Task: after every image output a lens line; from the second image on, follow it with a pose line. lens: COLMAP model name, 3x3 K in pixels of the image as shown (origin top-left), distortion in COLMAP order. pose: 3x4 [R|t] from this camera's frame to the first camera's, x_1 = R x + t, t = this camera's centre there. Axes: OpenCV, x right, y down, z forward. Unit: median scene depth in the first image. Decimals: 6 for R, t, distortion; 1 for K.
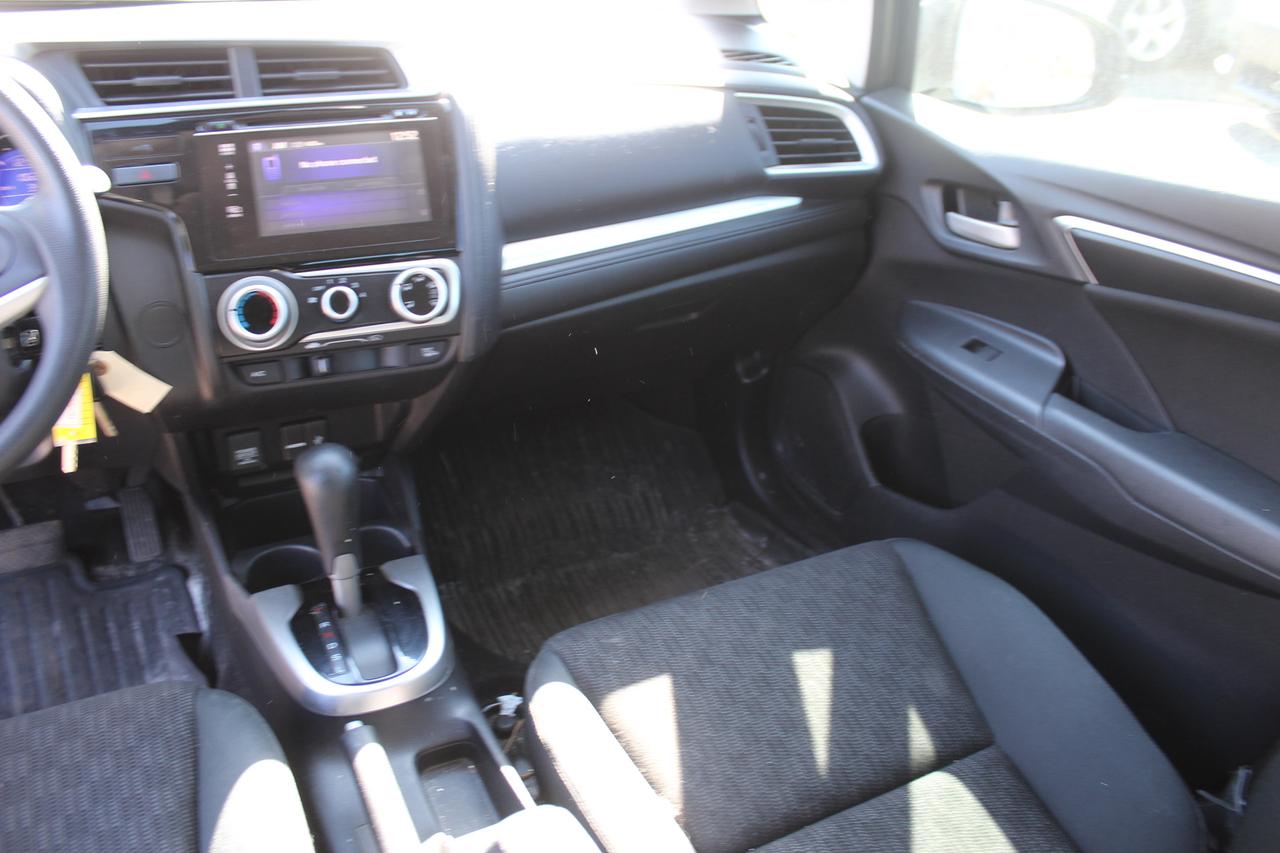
lens RADIAL K [[1034.8, 0, 640.6], [0, 1034.8, 407.0], [0, 0, 1]] dist [-0.165805, 0.128766]
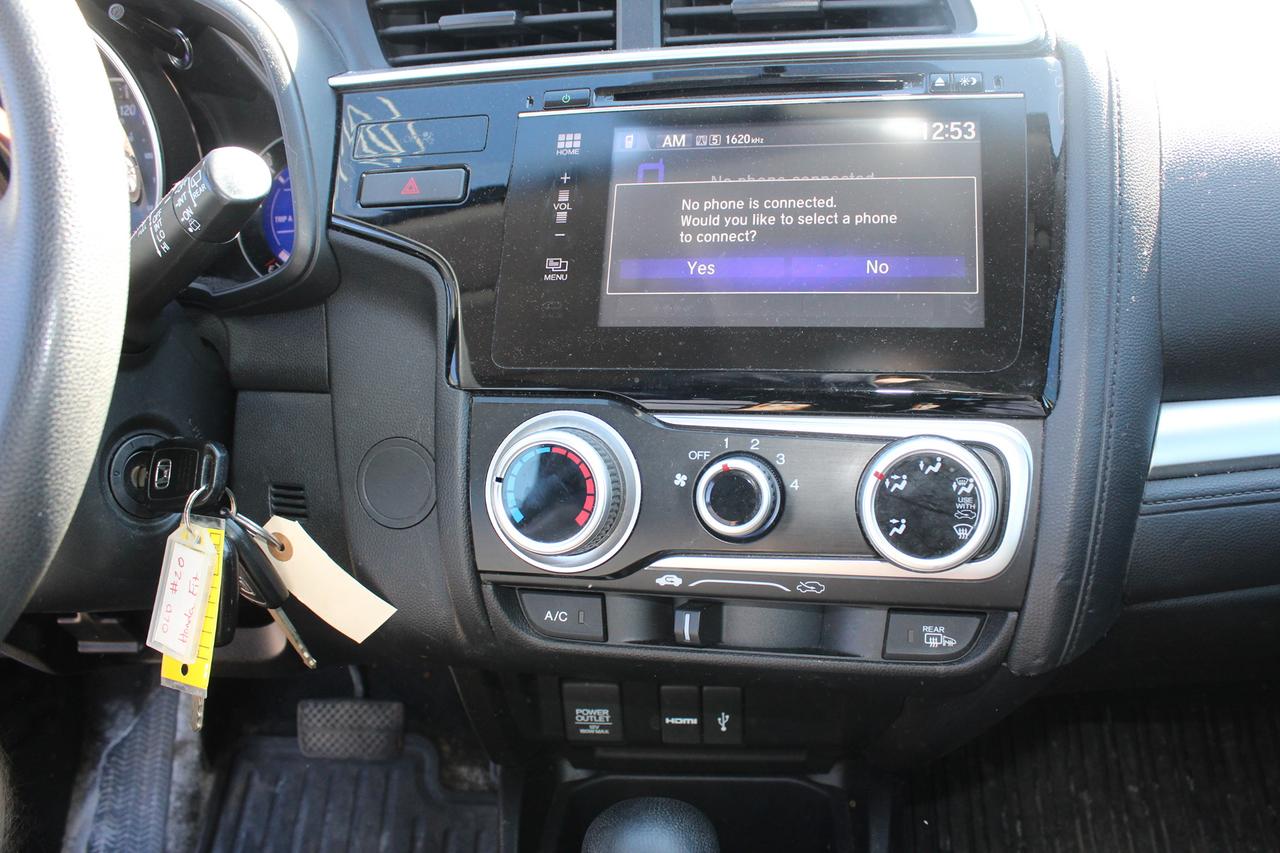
lens RADIAL K [[1034.8, 0, 648.5], [0, 1034.8, 409.3], [0, 0, 1]] dist [-0.165805, 0.128766]
pose [[0.839933, 0.109162, -0.531598, -0.097736], [-0.171353, 0.982796, -0.068925, -0.098753], [0.514928, 0.148983, 0.844188, 0.593134]]
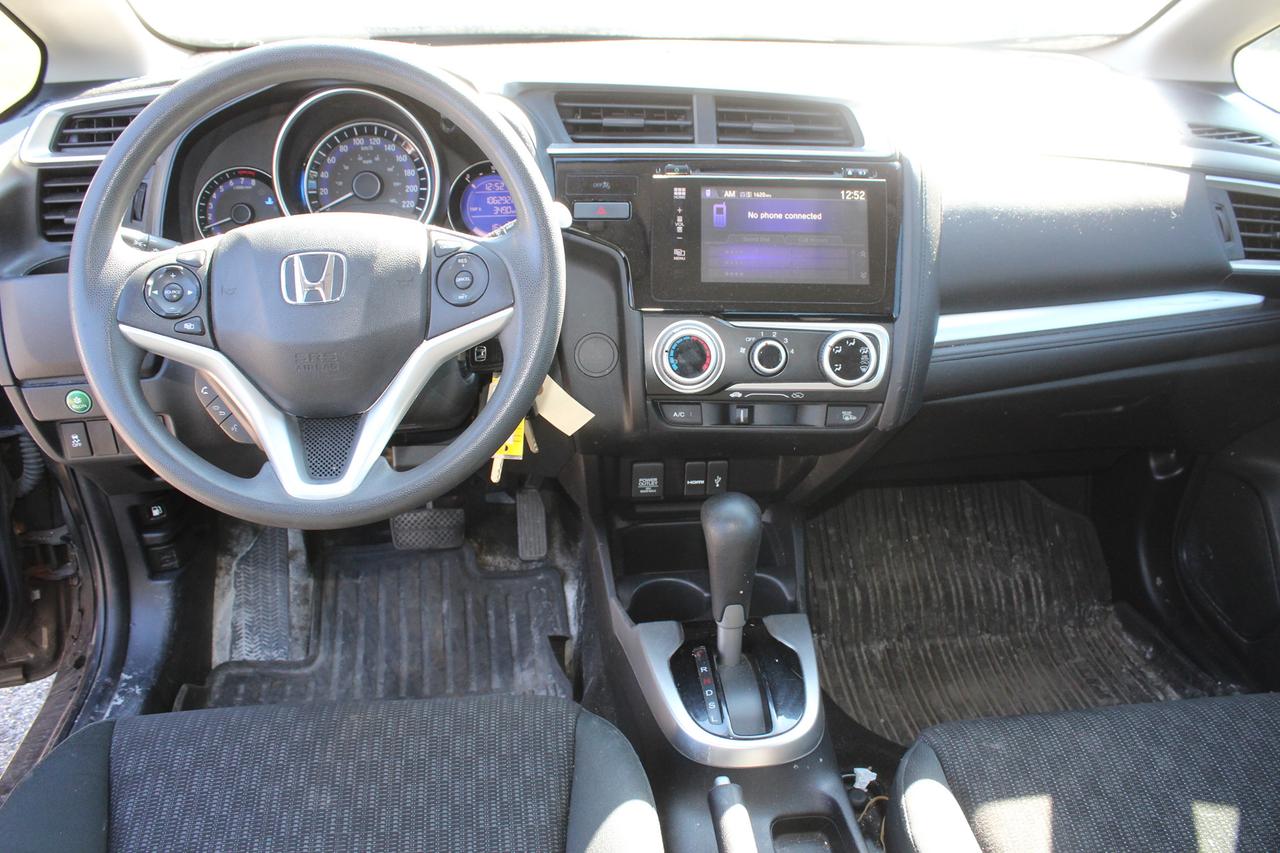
lens RADIAL K [[1034.8, 0, 644.9], [0, 1034.8, 407.5], [0, 0, 1]] dist [-0.165805, 0.128766]
pose [[0.933590, 0.139467, -0.330088, -0.065533], [-0.146827, 0.989159, 0.002662, -0.036463], [0.326880, 0.045980, 0.943946, 0.006060]]
